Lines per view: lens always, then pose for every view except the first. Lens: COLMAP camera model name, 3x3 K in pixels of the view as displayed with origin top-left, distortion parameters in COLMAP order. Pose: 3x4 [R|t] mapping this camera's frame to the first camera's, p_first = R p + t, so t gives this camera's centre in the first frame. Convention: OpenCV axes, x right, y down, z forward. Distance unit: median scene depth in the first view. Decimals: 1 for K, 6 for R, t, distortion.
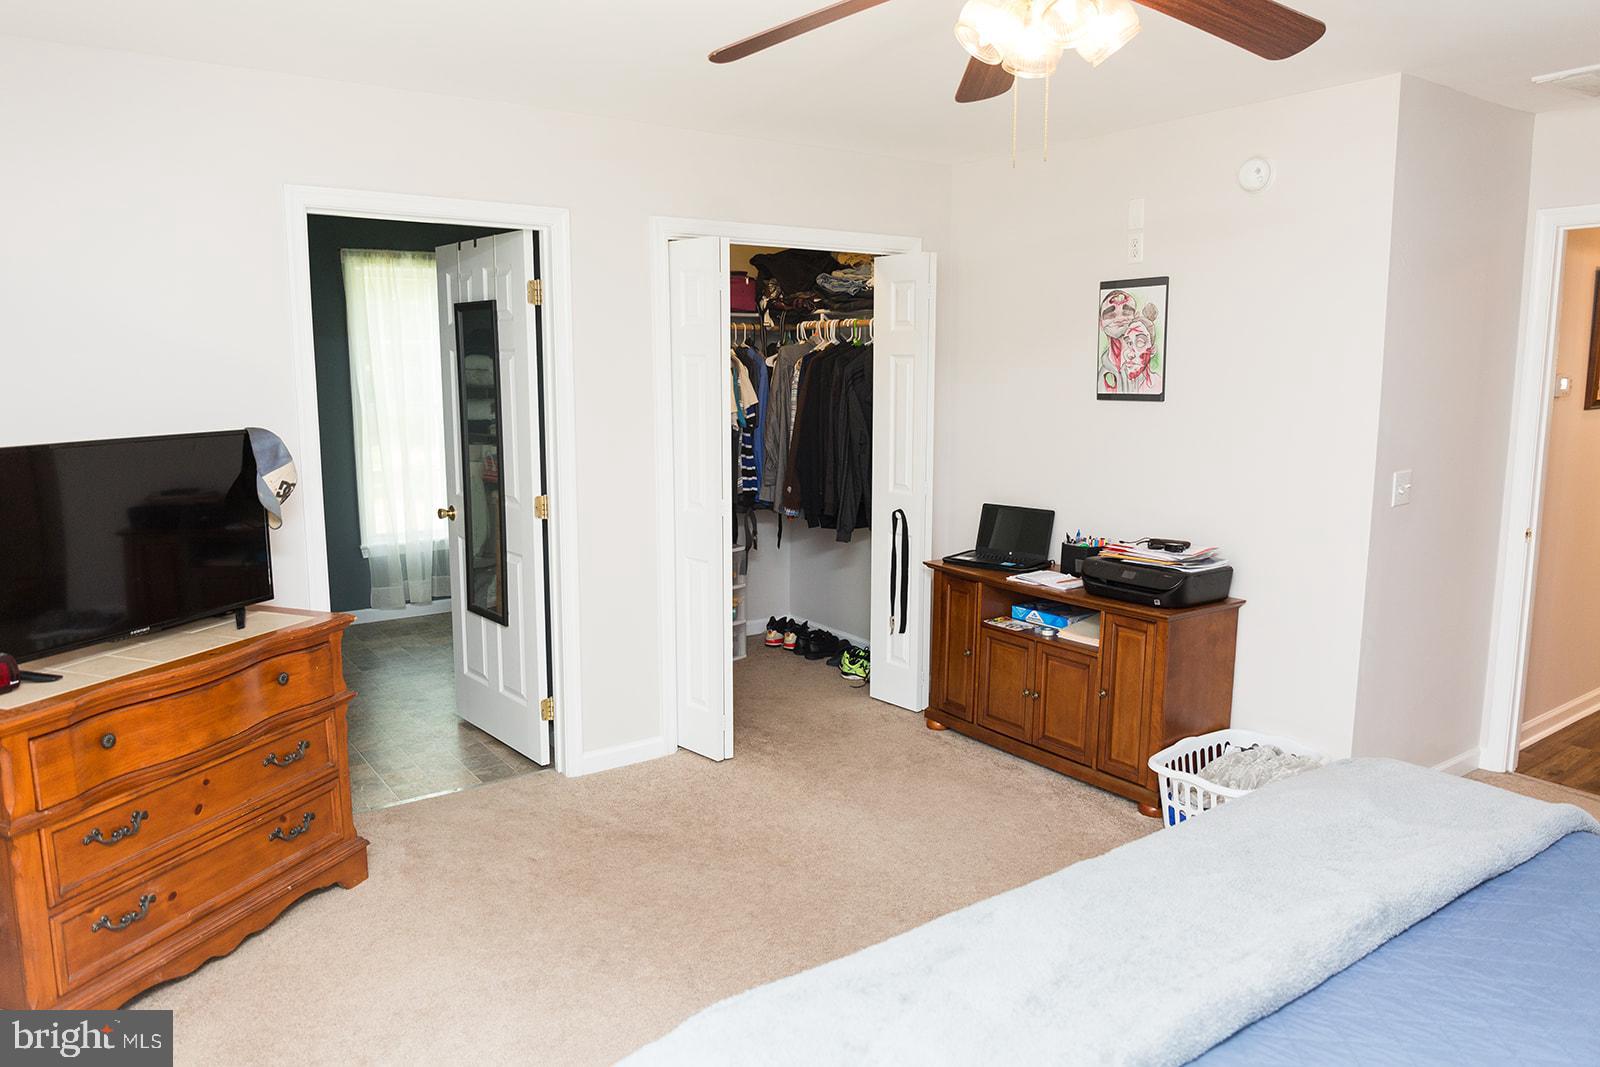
lens RADIAL K [[1086.7, 0, 795.5], [0, 1086.7, 537.3], [0, 0, 1]] dist [-0.024631, 0.000489]
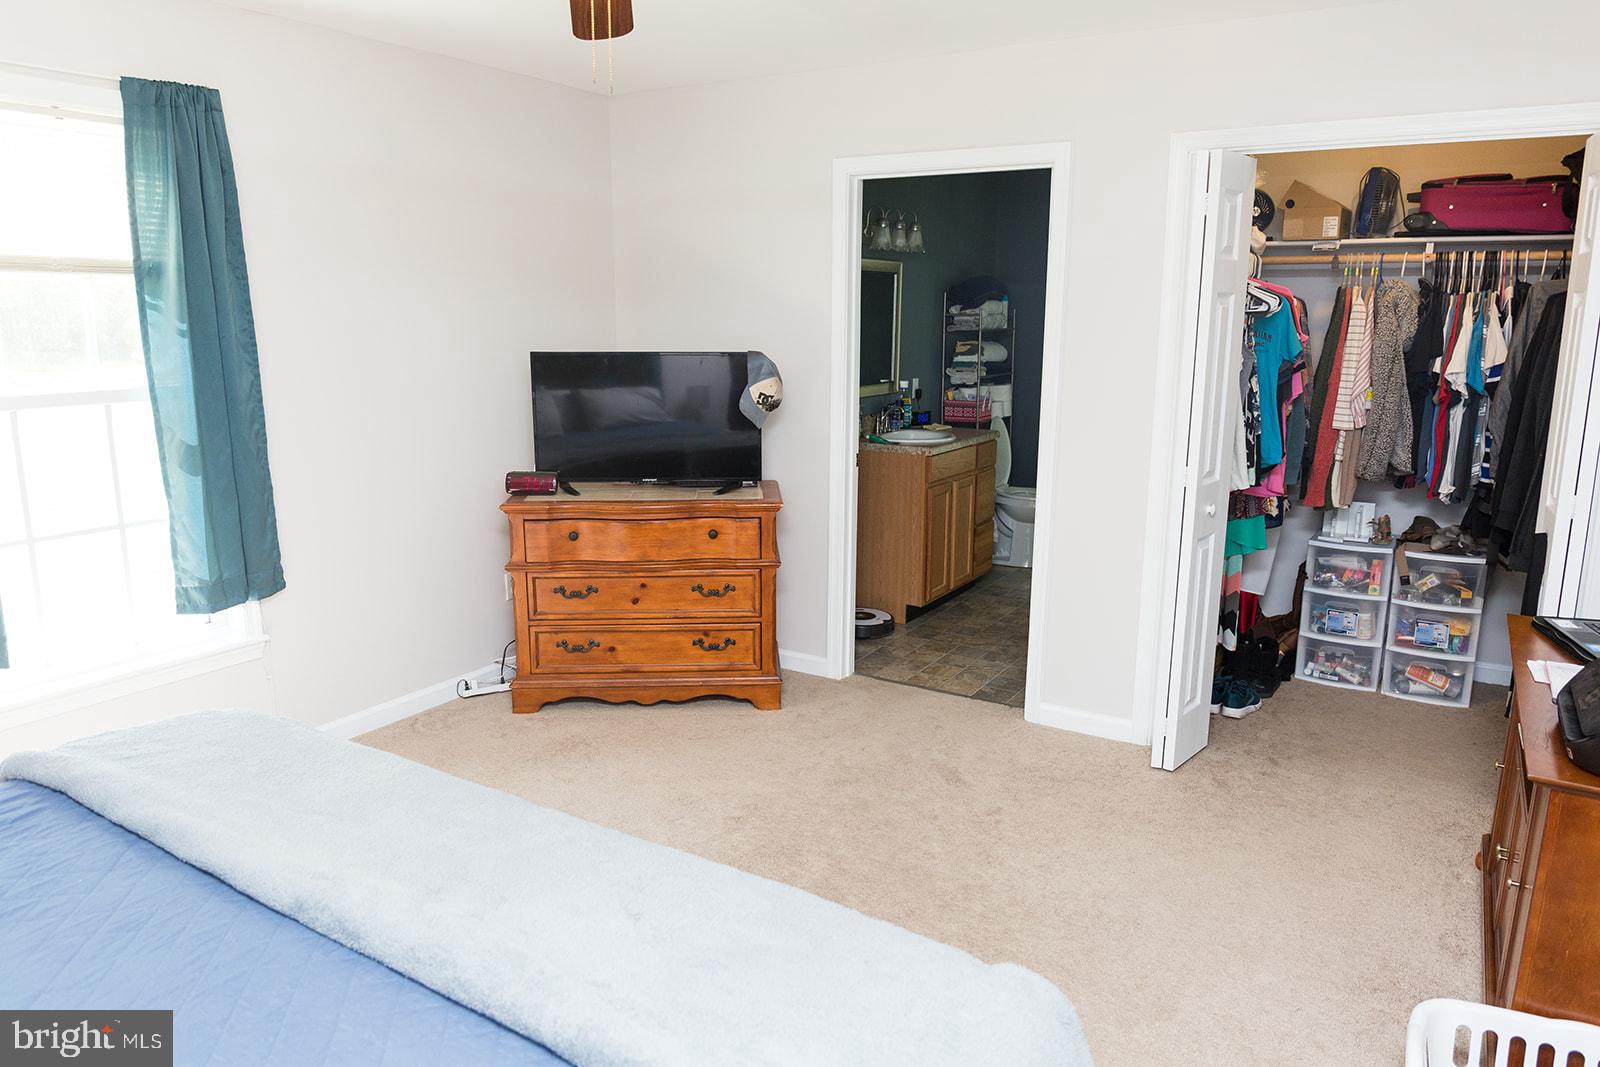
lens RADIAL K [[1086.7, 0, 797.5], [0, 1086.7, 533.6], [0, 0, 1]] dist [-0.024631, 0.000489]
pose [[0.380682, 0.187618, -0.905473, 0.815797], [-0.148413, 0.978903, 0.140437, -0.079291], [0.912718, 0.080922, 0.400496, 0.542360]]
